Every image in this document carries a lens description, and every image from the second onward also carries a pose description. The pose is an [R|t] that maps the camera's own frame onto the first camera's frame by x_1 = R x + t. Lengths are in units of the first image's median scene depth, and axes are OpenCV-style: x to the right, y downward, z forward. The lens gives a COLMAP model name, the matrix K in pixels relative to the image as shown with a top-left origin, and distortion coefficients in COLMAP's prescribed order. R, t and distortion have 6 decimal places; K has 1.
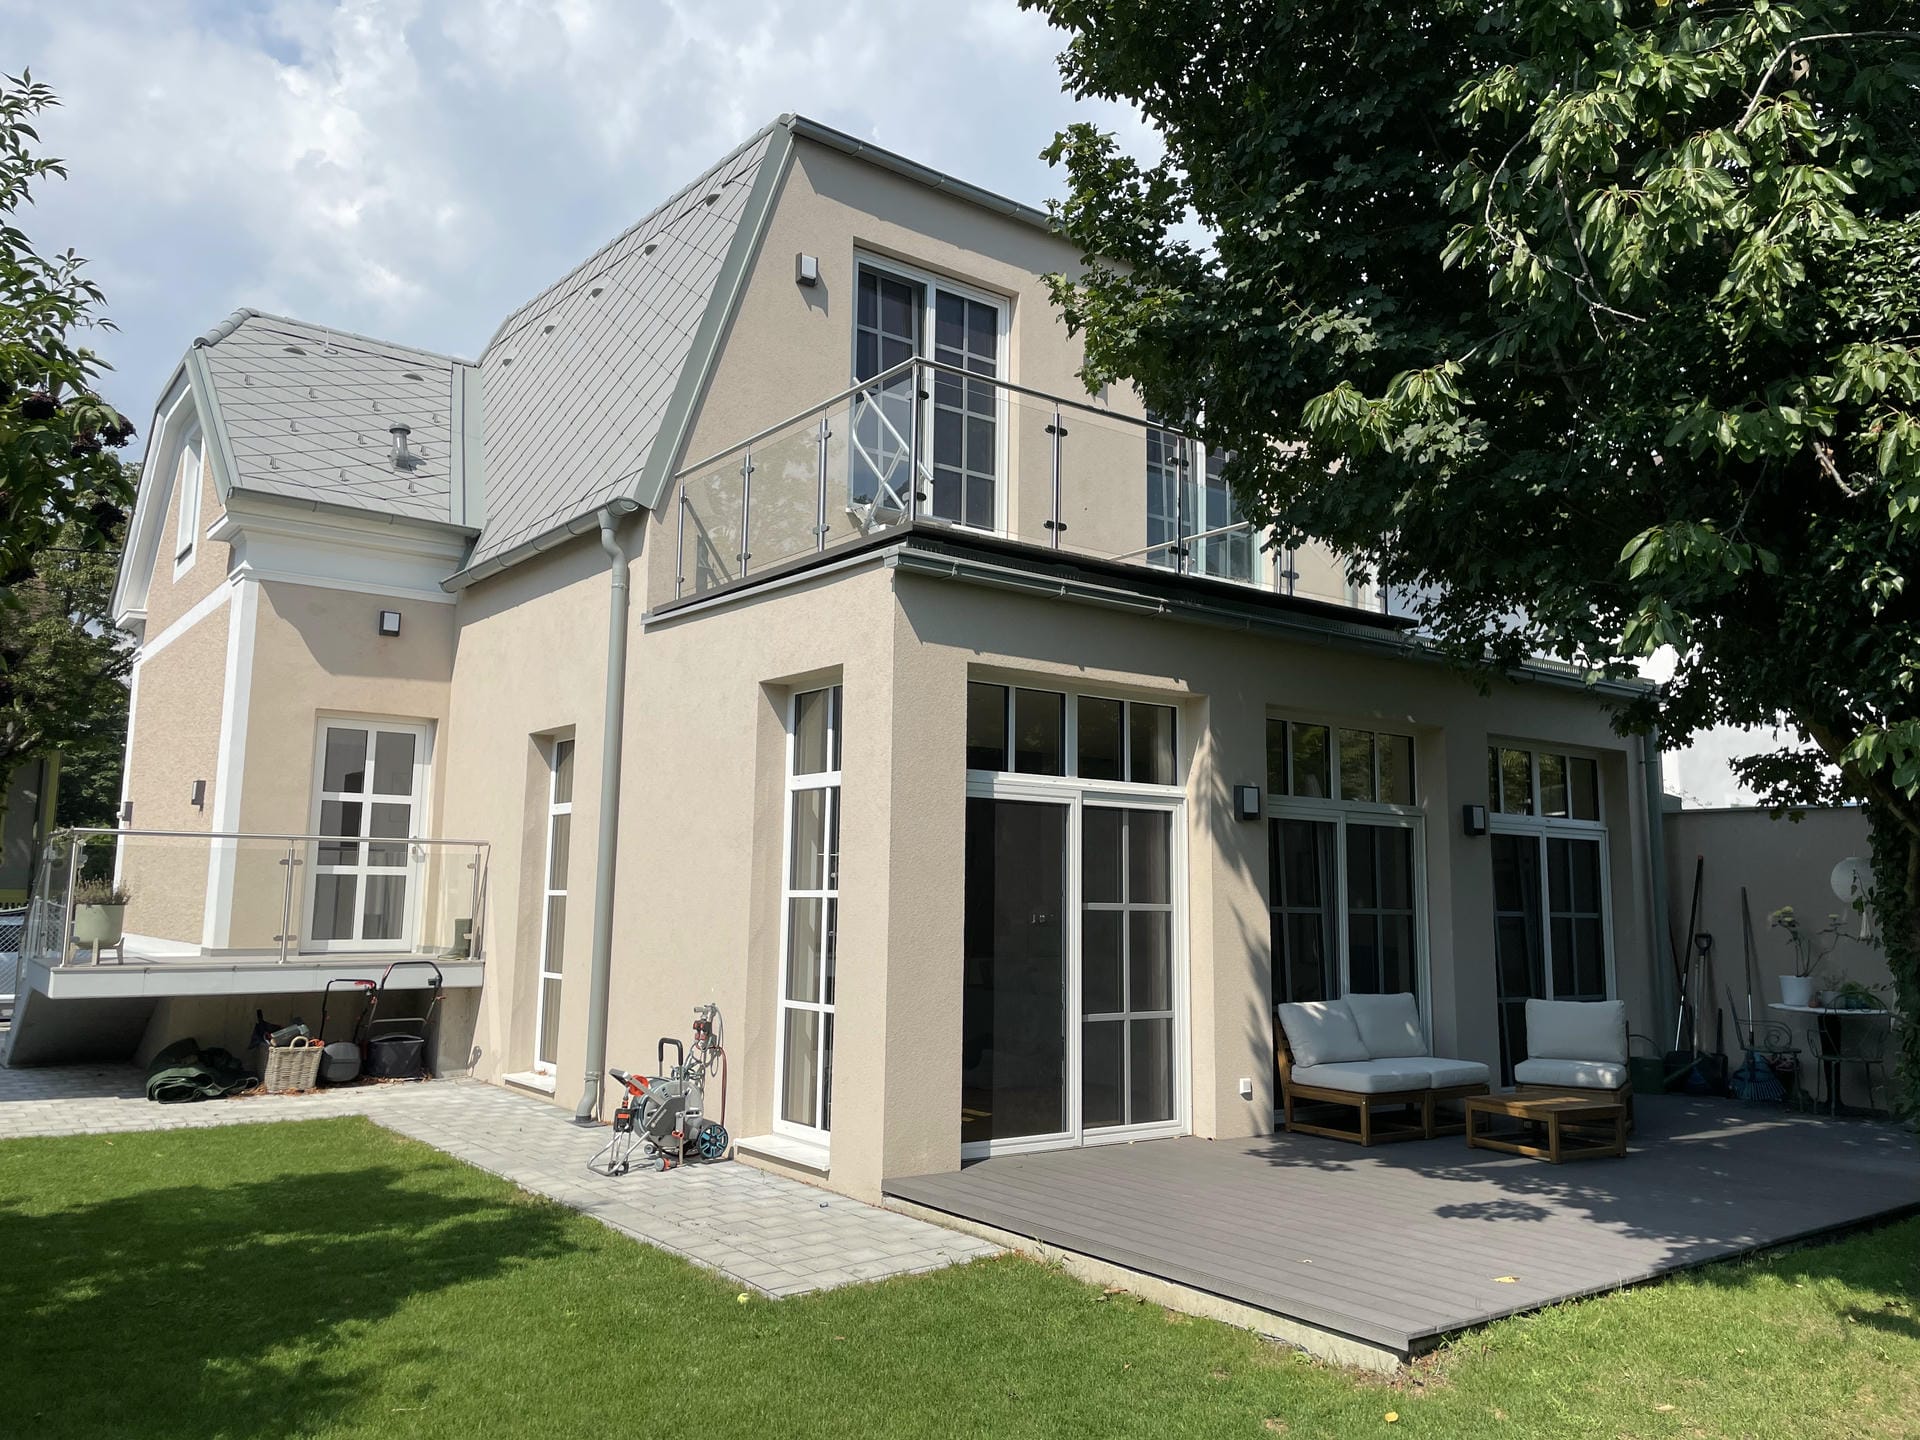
lens RADIAL K [[1443.6, 0, 954.8], [0, 1443.6, 706.3], [0, 0, 1]] dist [0.074292, -0.004747]
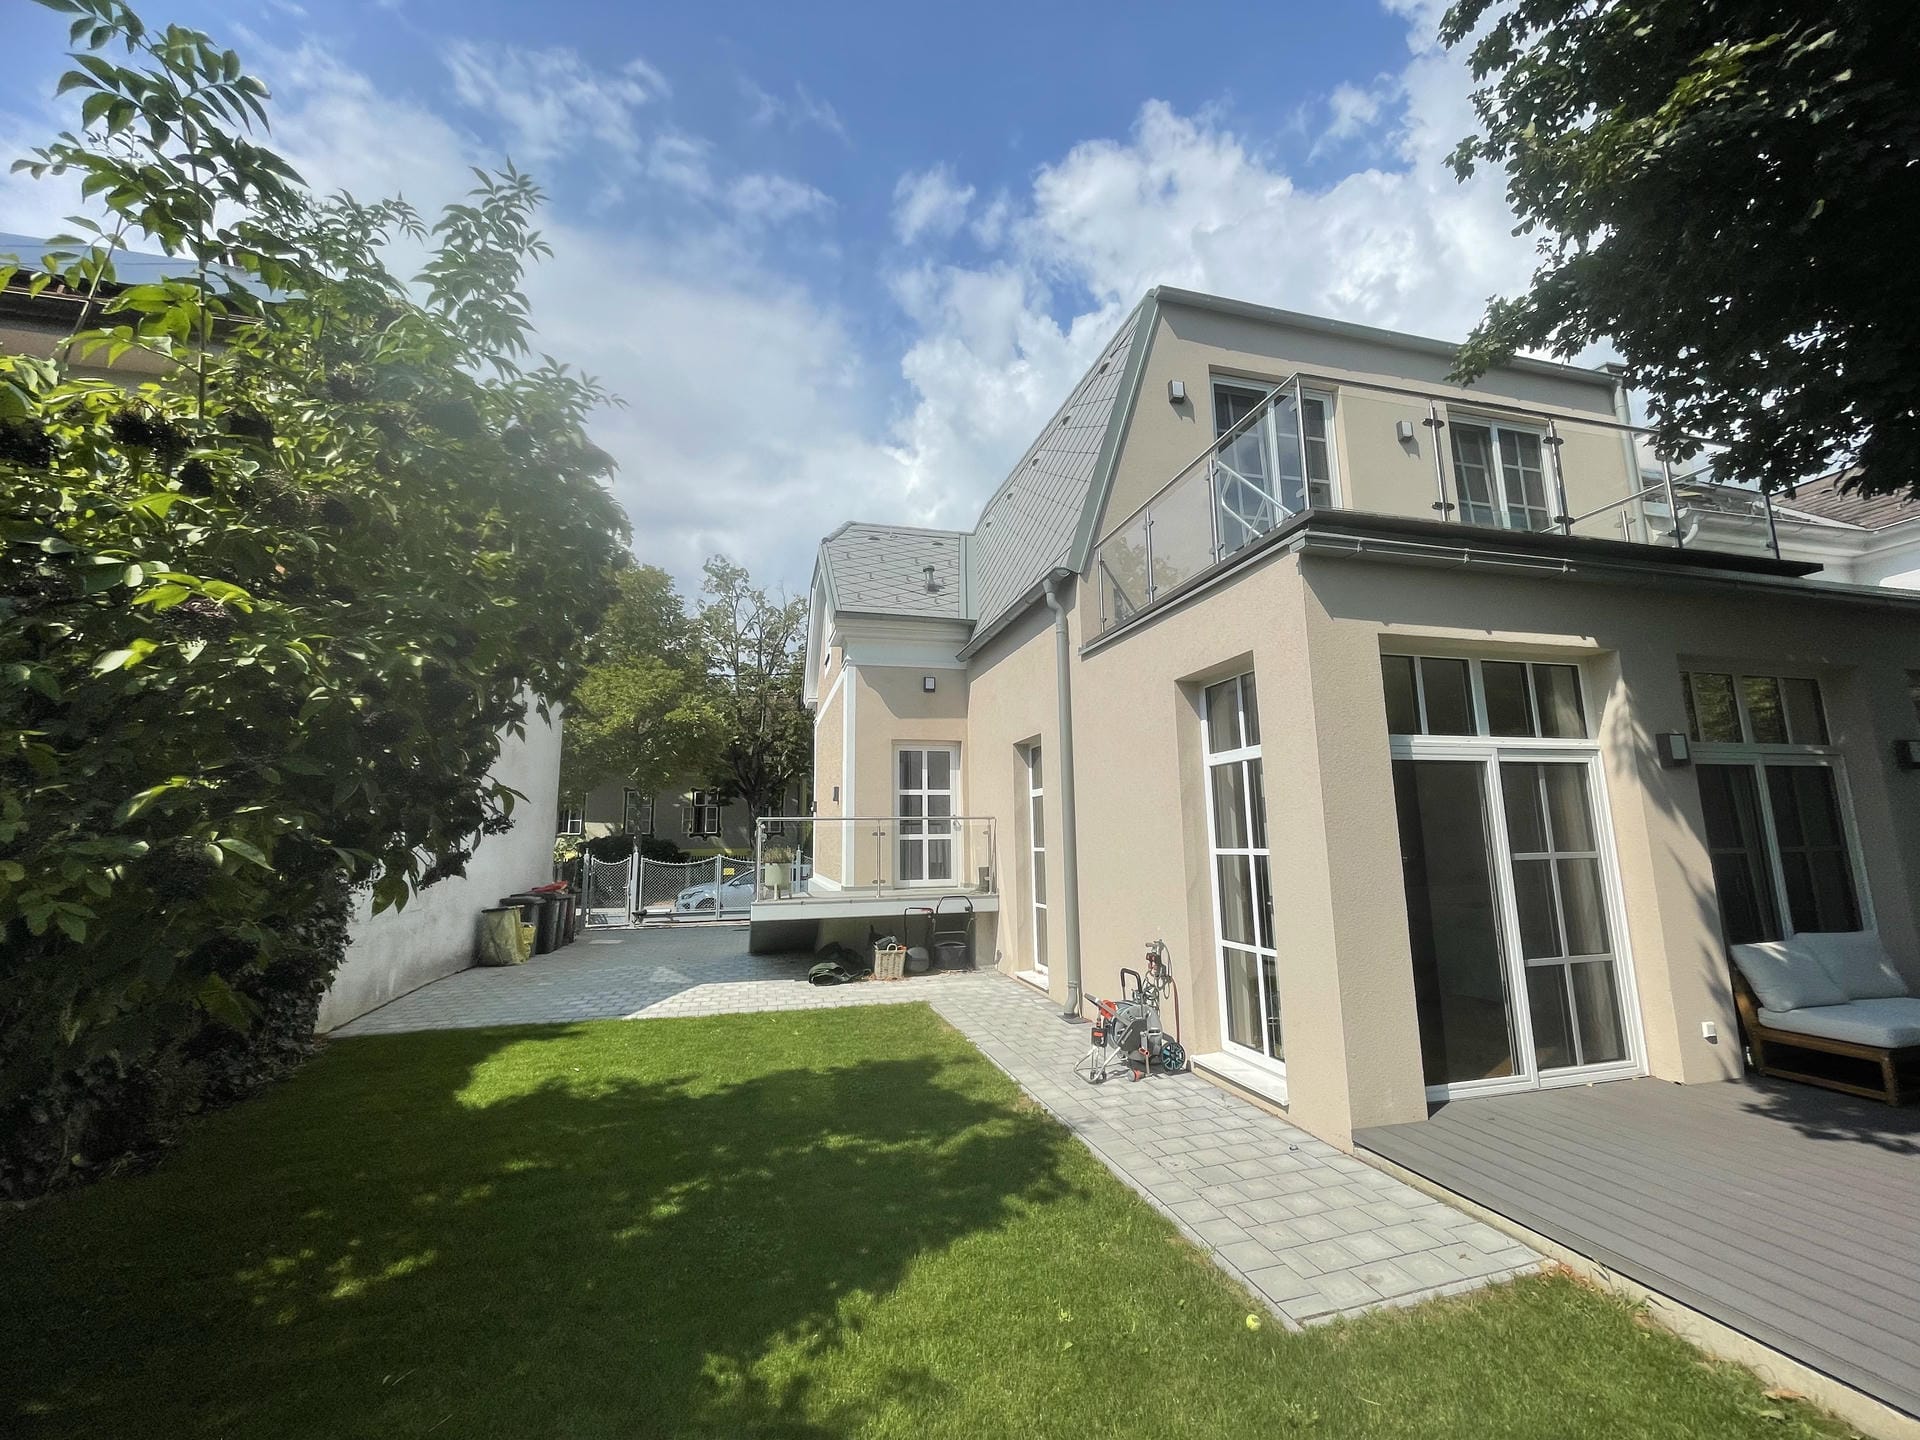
lens RADIAL K [[768.8, 0, 960.0], [0, 768.8, 720.0], [0, 0, 1]] dist [0.000043, 0.000128]
pose [[0.927494, -0.087230, -0.363518, -0.068425], [0.078337, 0.996157, -0.039167, 0.027968], [0.365538, 0.007850, 0.930763, 0.313905]]
